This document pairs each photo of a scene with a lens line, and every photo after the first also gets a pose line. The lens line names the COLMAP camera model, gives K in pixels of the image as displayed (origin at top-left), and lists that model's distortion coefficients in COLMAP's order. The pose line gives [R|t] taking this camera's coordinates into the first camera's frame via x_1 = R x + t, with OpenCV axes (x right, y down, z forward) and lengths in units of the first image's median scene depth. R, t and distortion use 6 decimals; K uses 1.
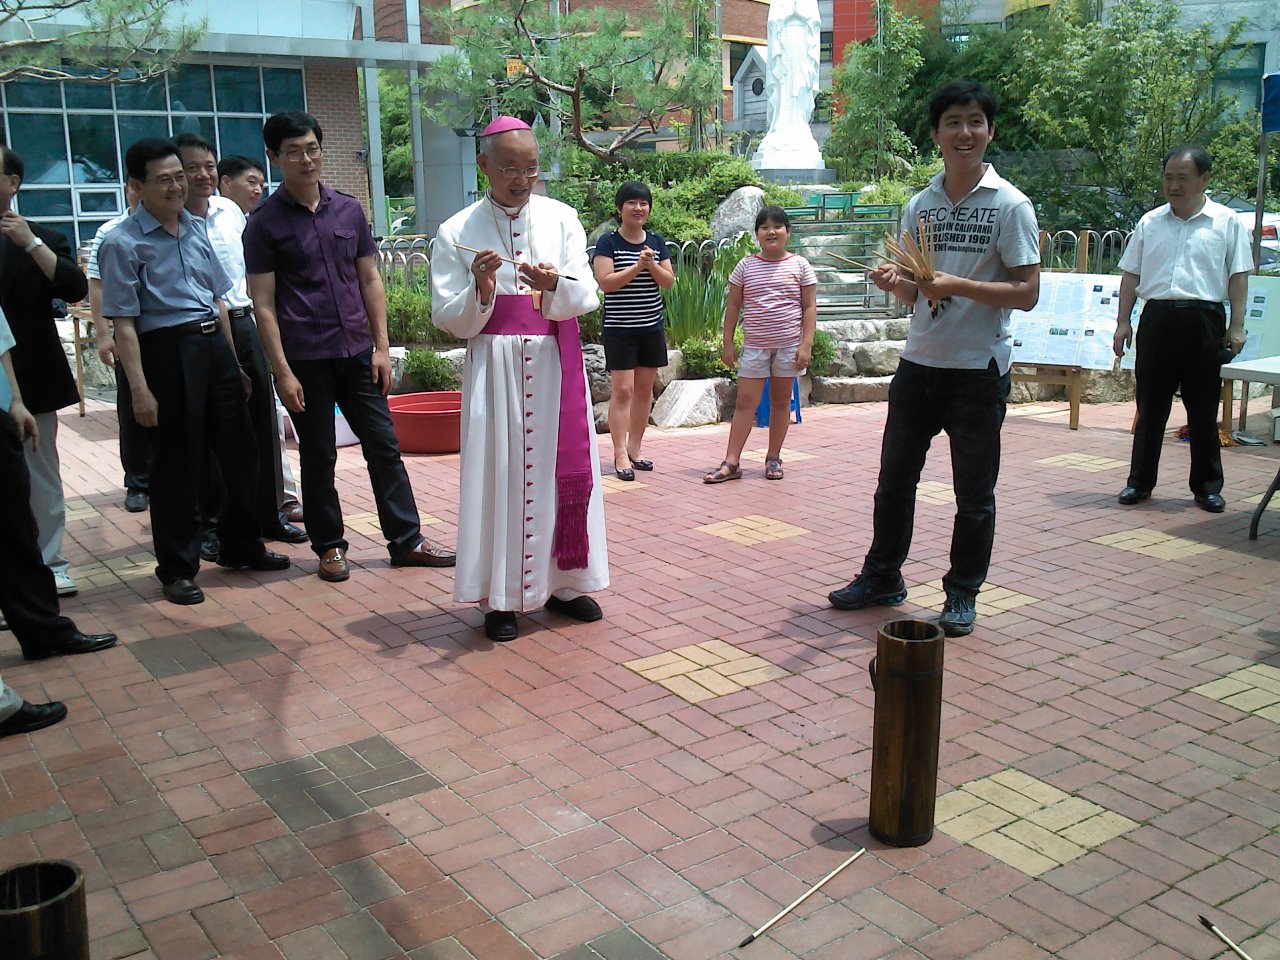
lens RADIAL K [[1266.3, 0, 640.2], [0, 1266.3, 430.2], [0, 0, 1]] dist [0.140988, -0.377010]
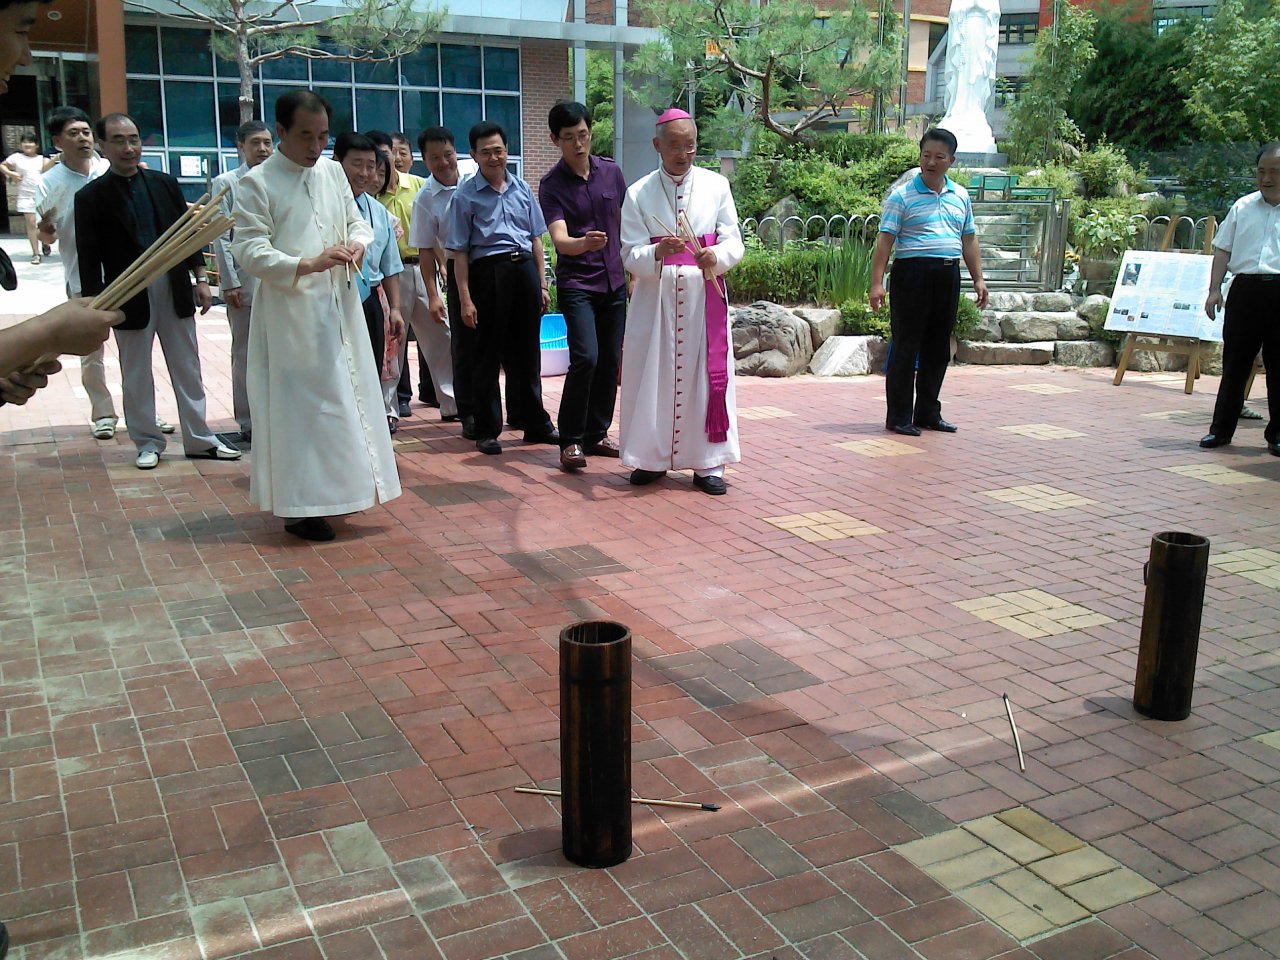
lens RADIAL K [[1234.4, 0, 642.7], [0, 1234.4, 463.1], [0, 0, 1]] dist [0.154287, -0.354563]
pose [[0.989087, 0.061062, -0.134087, 0.015059], [-0.054791, 0.997247, 0.049971, 0.029398], [0.136769, -0.042079, 0.989709, -0.146847]]
